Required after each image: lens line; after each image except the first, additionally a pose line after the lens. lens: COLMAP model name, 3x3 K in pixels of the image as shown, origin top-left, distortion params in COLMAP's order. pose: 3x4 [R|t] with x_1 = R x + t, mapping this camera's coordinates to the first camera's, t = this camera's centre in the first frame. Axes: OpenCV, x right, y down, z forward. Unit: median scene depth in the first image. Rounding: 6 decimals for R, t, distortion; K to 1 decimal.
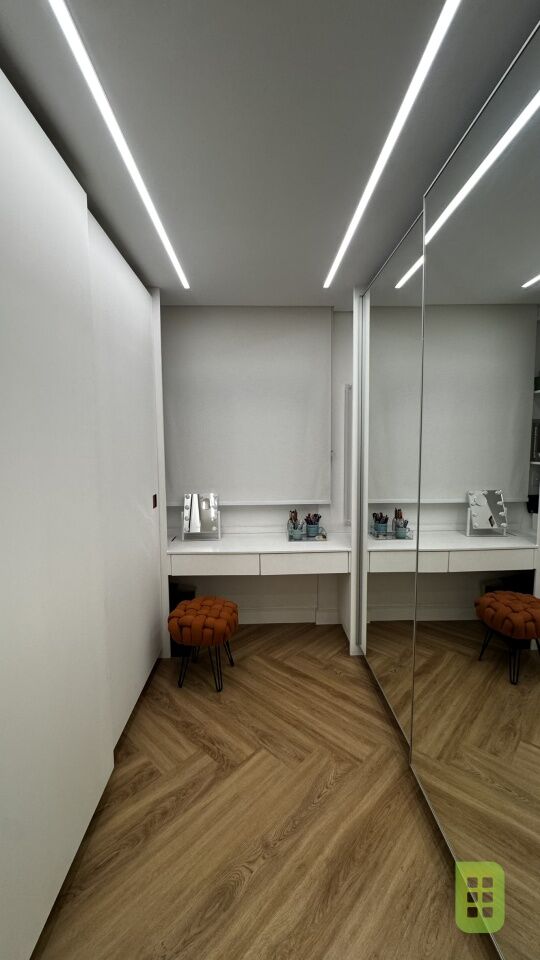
lens RADIAL K [[383.4, 0, 270.8], [0, 383.4, 479.7], [0, 0, 1]] dist [-0.002199, -0.000192]
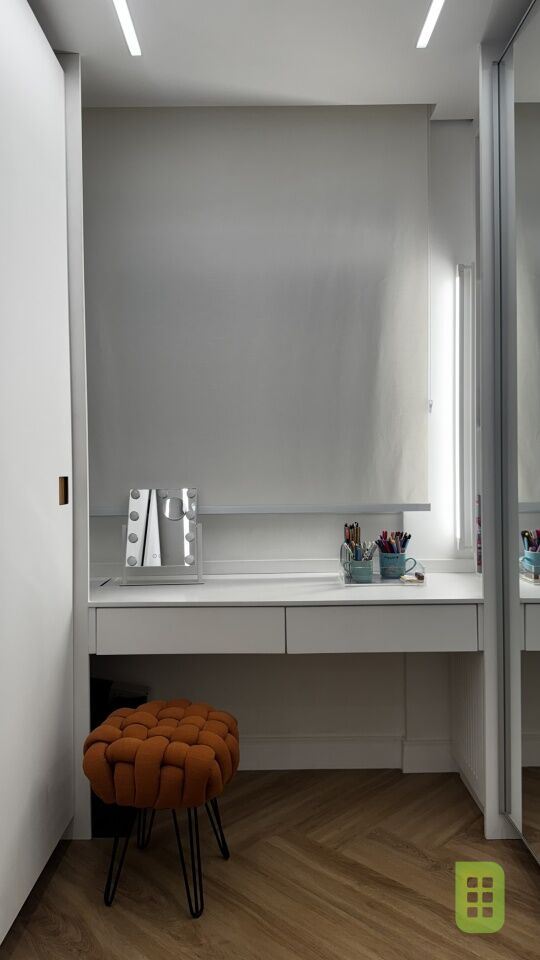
lens RADIAL K [[668.5, 0, 270.0], [0, 668.5, 480.0], [0, 0, 1]] dist [0.076462, -0.104959]
pose [[0.999526, -0.003353, -0.030617, -0.024290], [0.000996, 0.997055, -0.076682, 0.111818], [0.030784, 0.076616, 0.996585, 0.188578]]
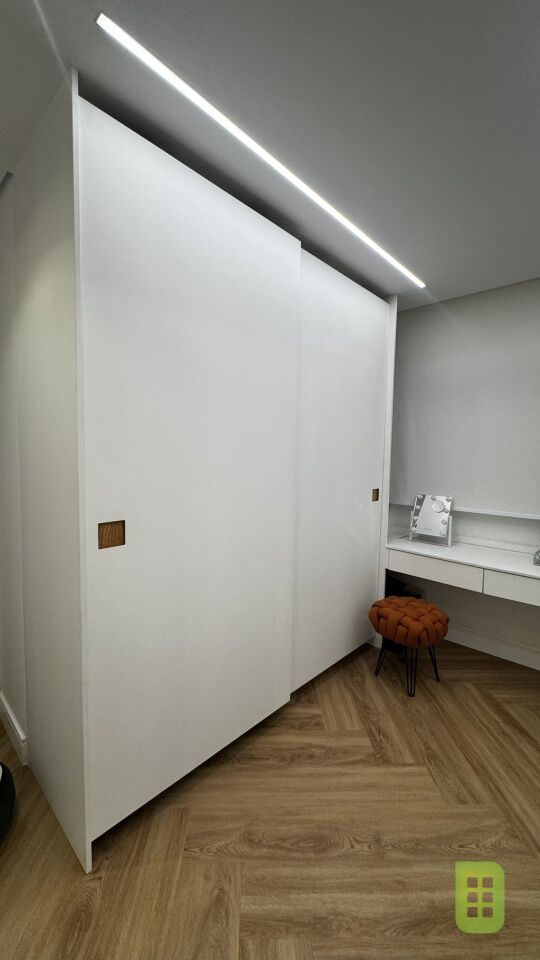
lens RADIAL K [[383.4, 0, 270.8], [0, 383.4, 479.7], [0, 0, 1]] dist [-0.002199, -0.000192]
pose [[0.704566, 0.070895, -0.706088, 0.253864], [-0.090250, 0.995870, 0.009935, 0.030779], [0.703876, 0.056724, 0.708054, 0.036511]]
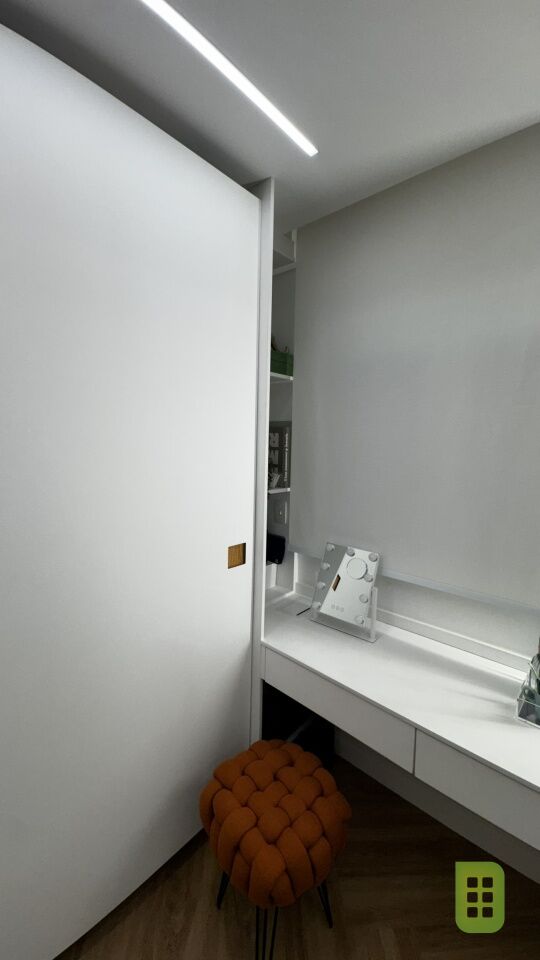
lens RADIAL K [[387.5, 0, 270.8], [0, 387.5, 478.2], [0, 0, 1]] dist [0.000644, -0.004077]
pose [[0.719435, 0.094181, -0.688144, 0.138087], [-0.089185, 0.995089, 0.042949, -0.095957], [0.688810, 0.030473, 0.724301, 0.629620]]
